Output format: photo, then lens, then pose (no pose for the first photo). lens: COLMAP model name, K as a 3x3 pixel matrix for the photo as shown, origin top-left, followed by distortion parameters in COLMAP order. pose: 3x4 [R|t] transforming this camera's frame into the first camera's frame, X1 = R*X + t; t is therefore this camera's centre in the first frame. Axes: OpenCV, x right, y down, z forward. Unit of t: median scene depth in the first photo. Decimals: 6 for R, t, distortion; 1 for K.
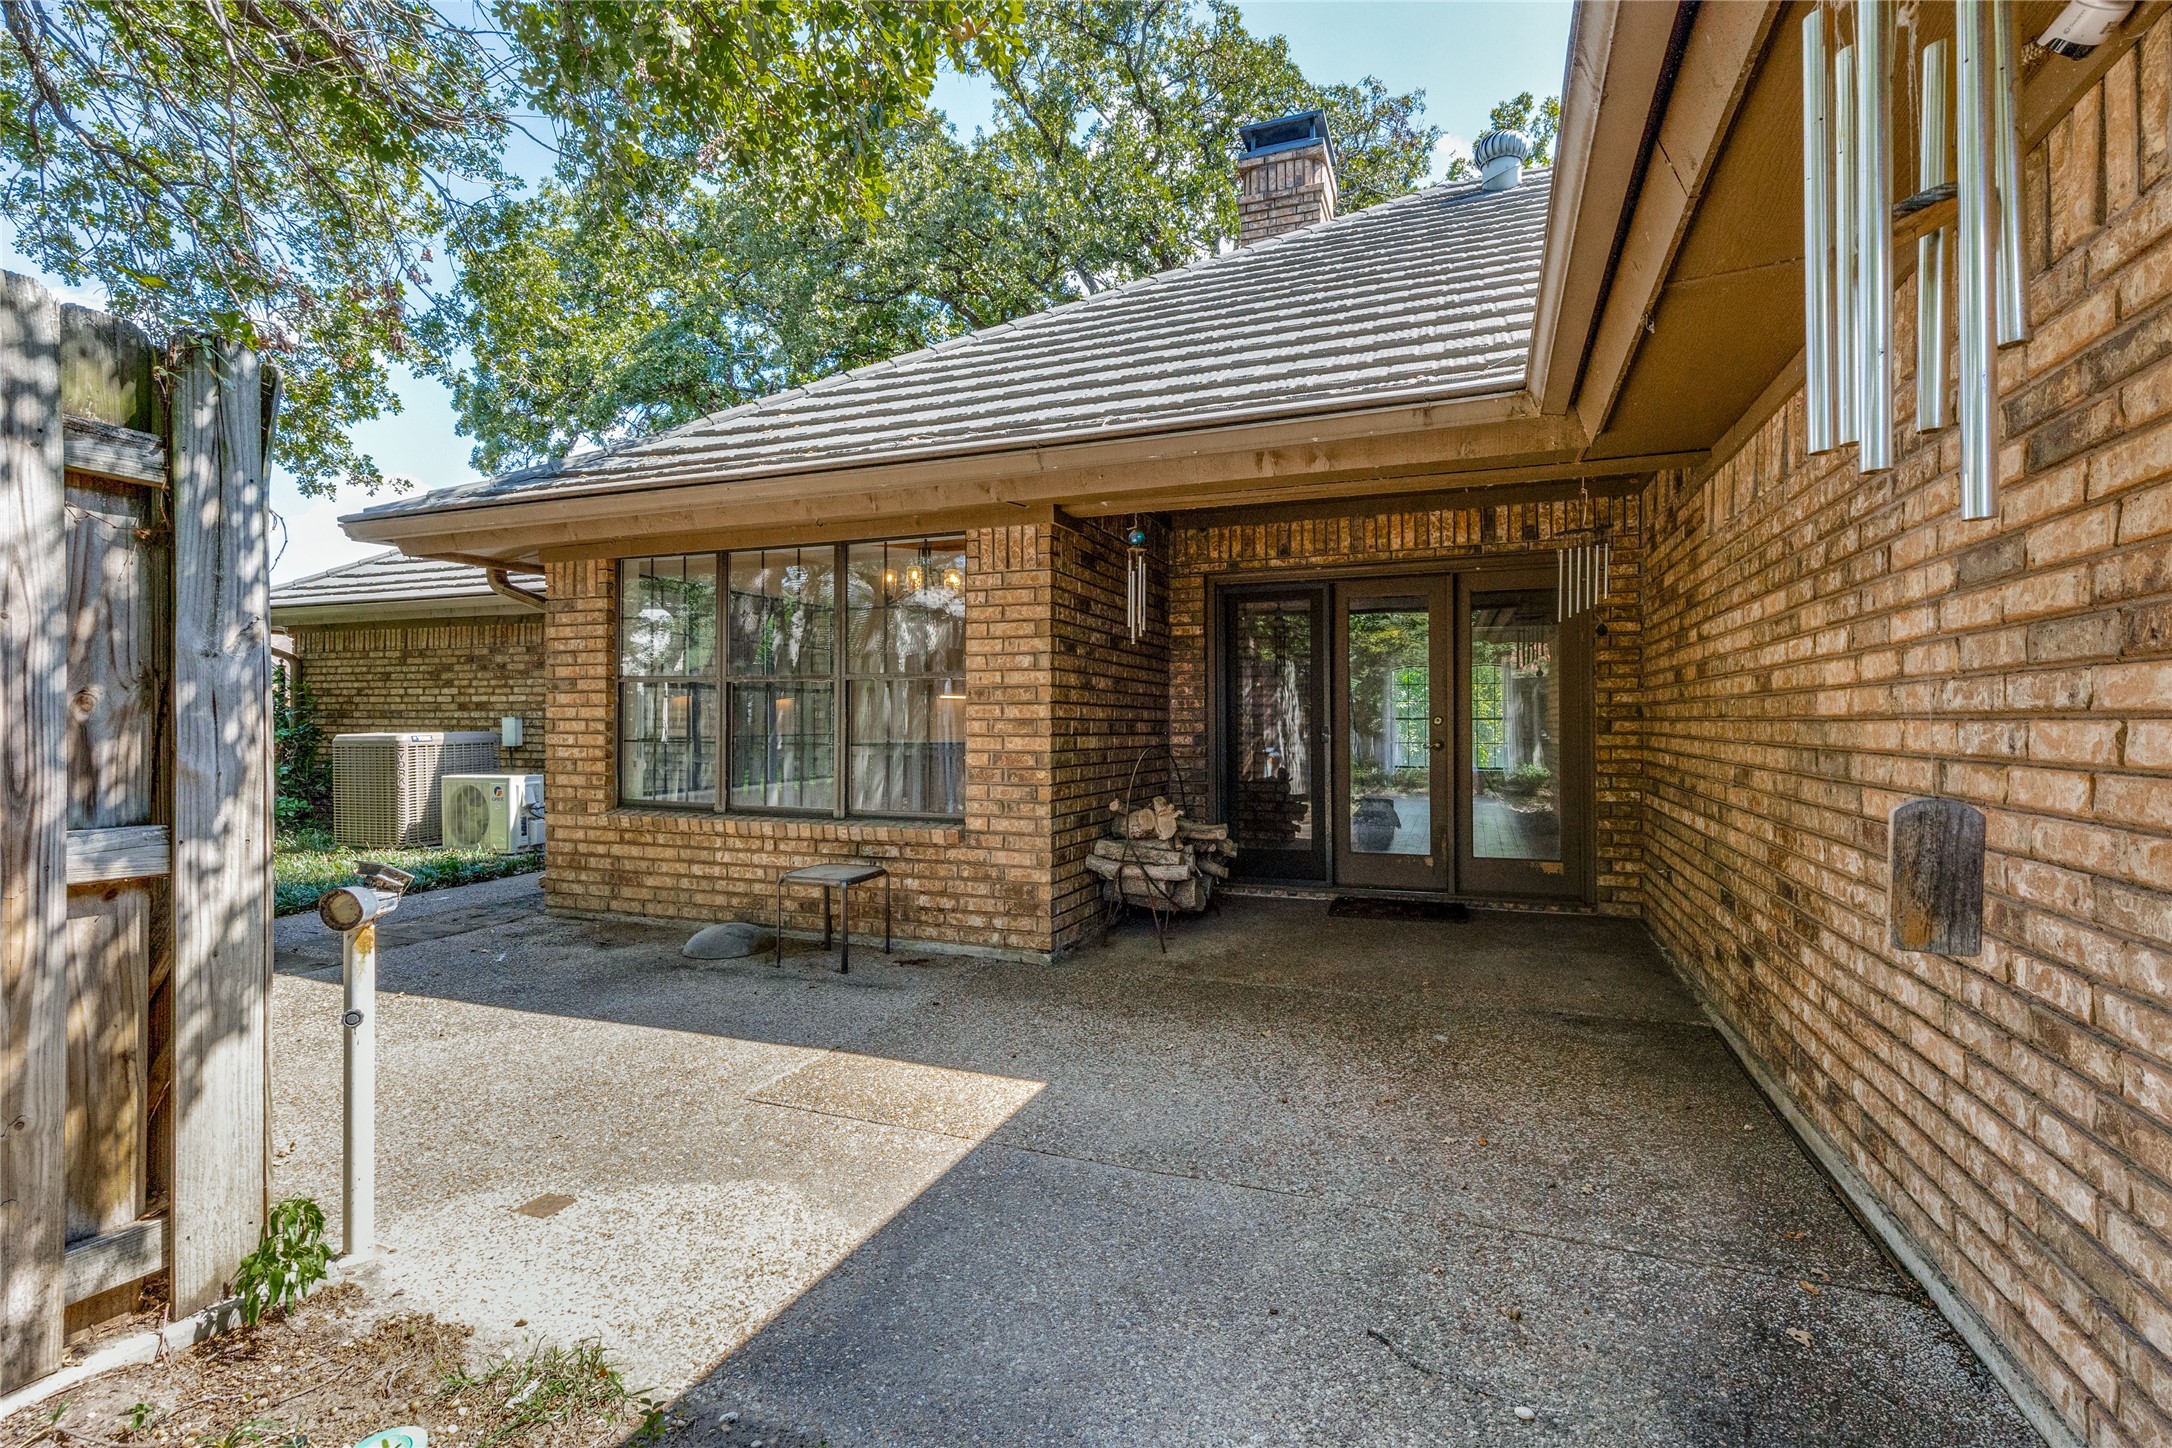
lens RADIAL K [[989.7, 0, 1093.3], [0, 989.7, 721.6], [0, 0, 1]] dist [0.003065, 0.000392]
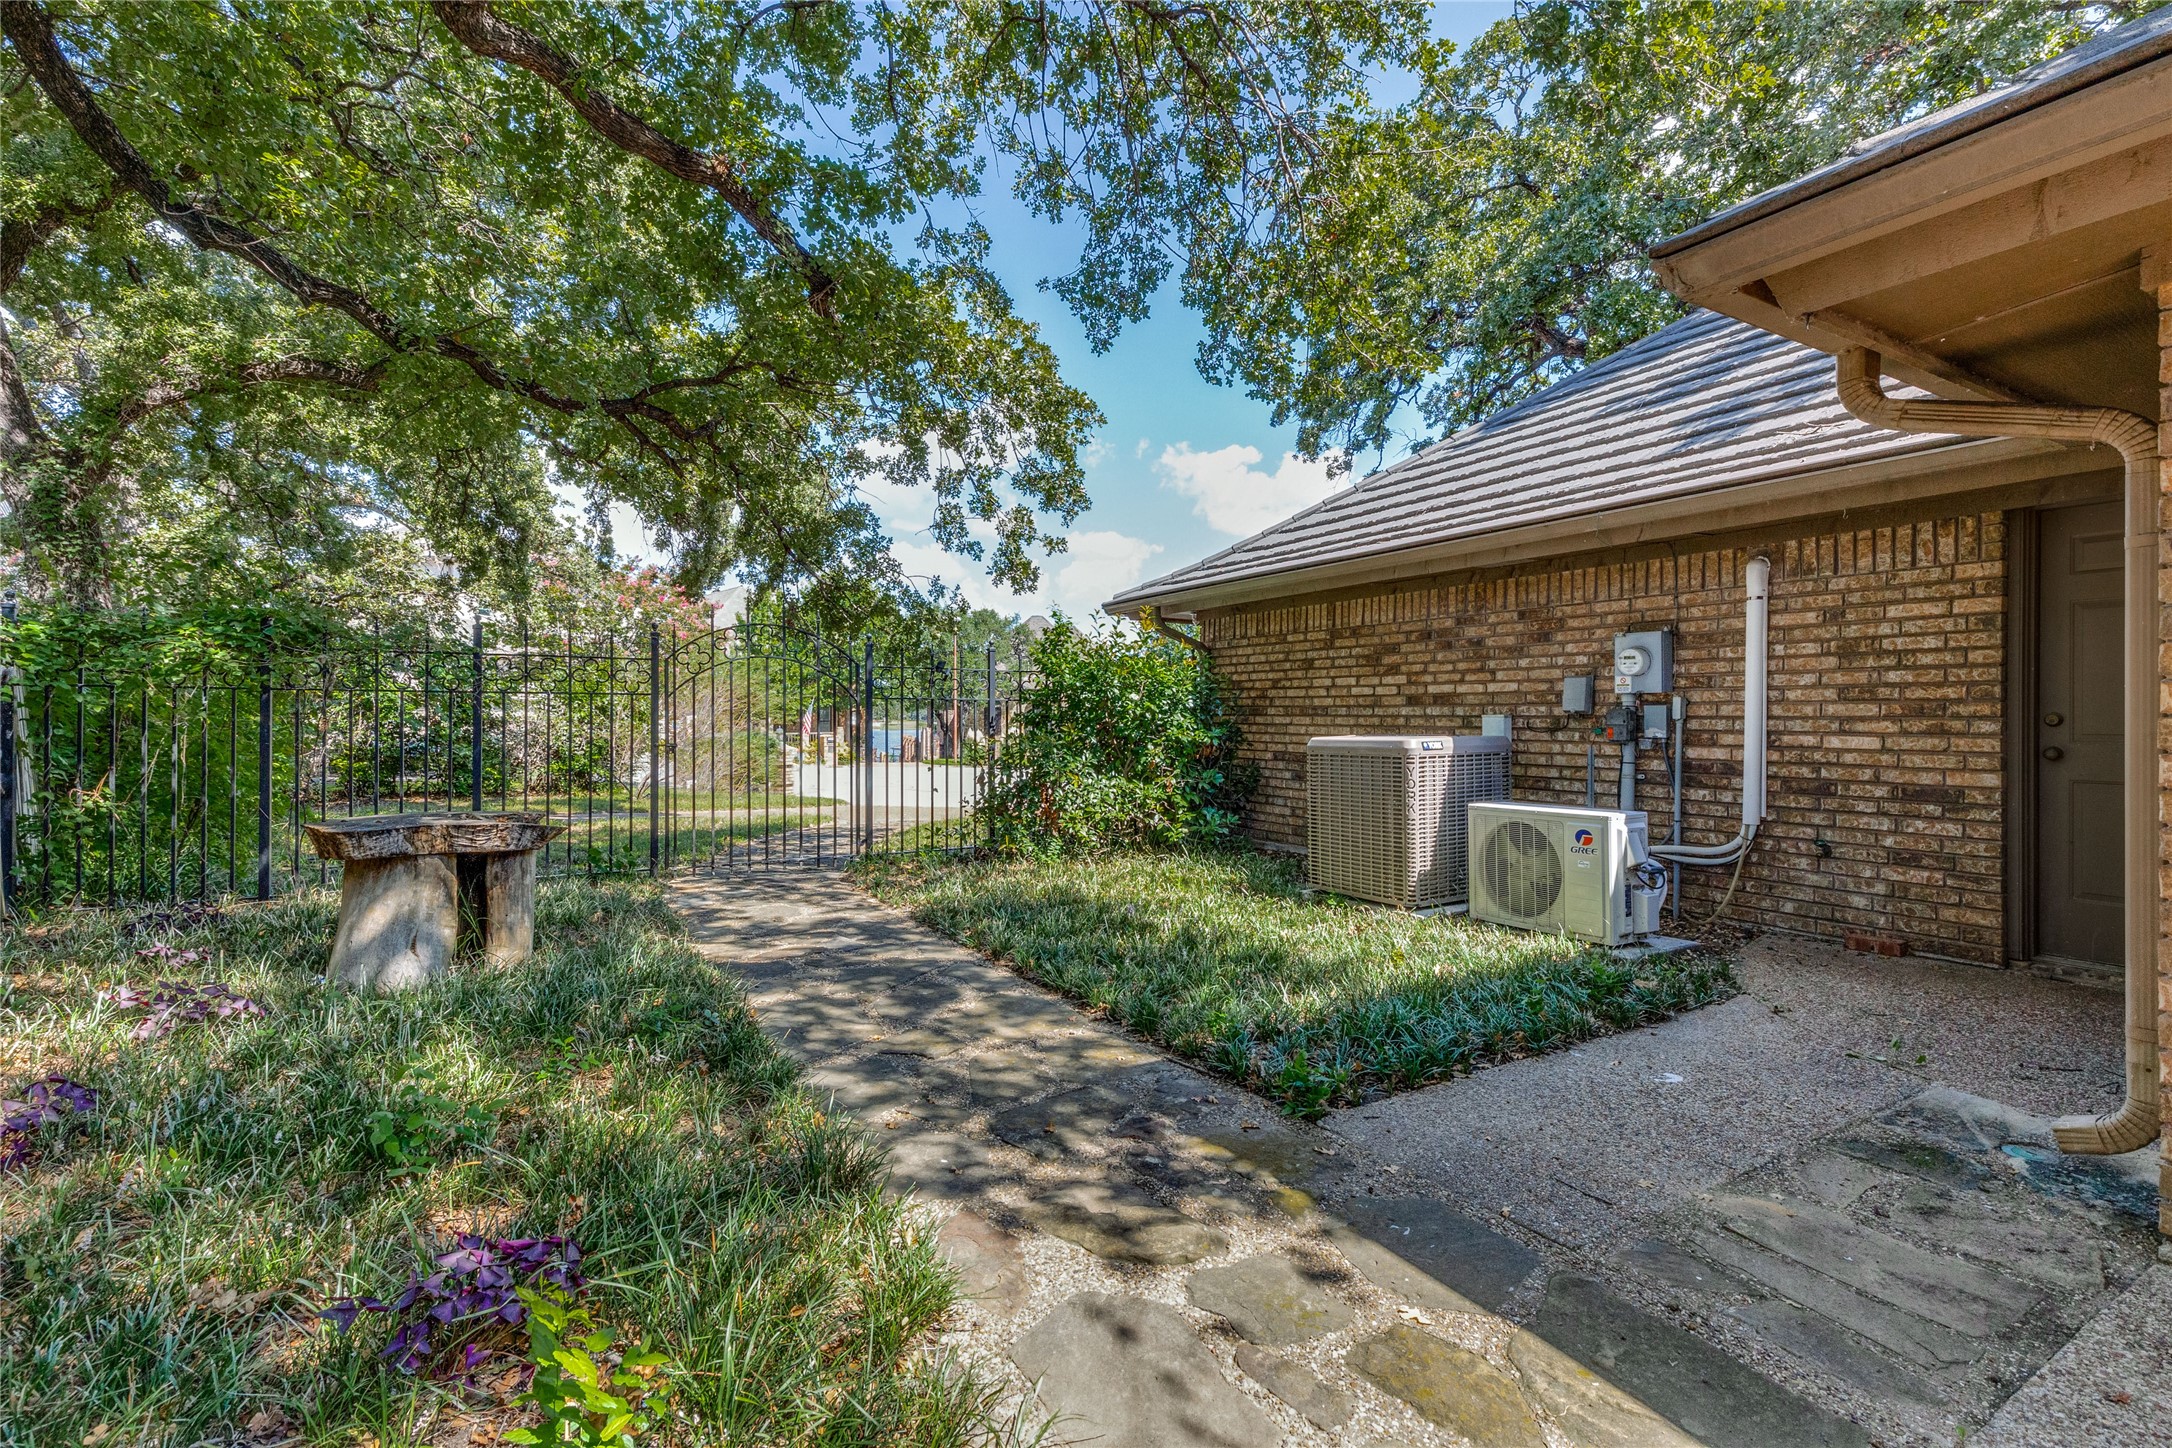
lens RADIAL K [[989.7, 0, 1083.6], [0, 989.7, 720.6], [0, 0, 1]] dist [0.003065, 0.000392]
pose [[0.775377, 0.004428, -0.631483, -0.365437], [-0.004091, 0.999990, 0.001990, -0.000354], [0.631486, 0.001040, 0.775387, 0.273608]]
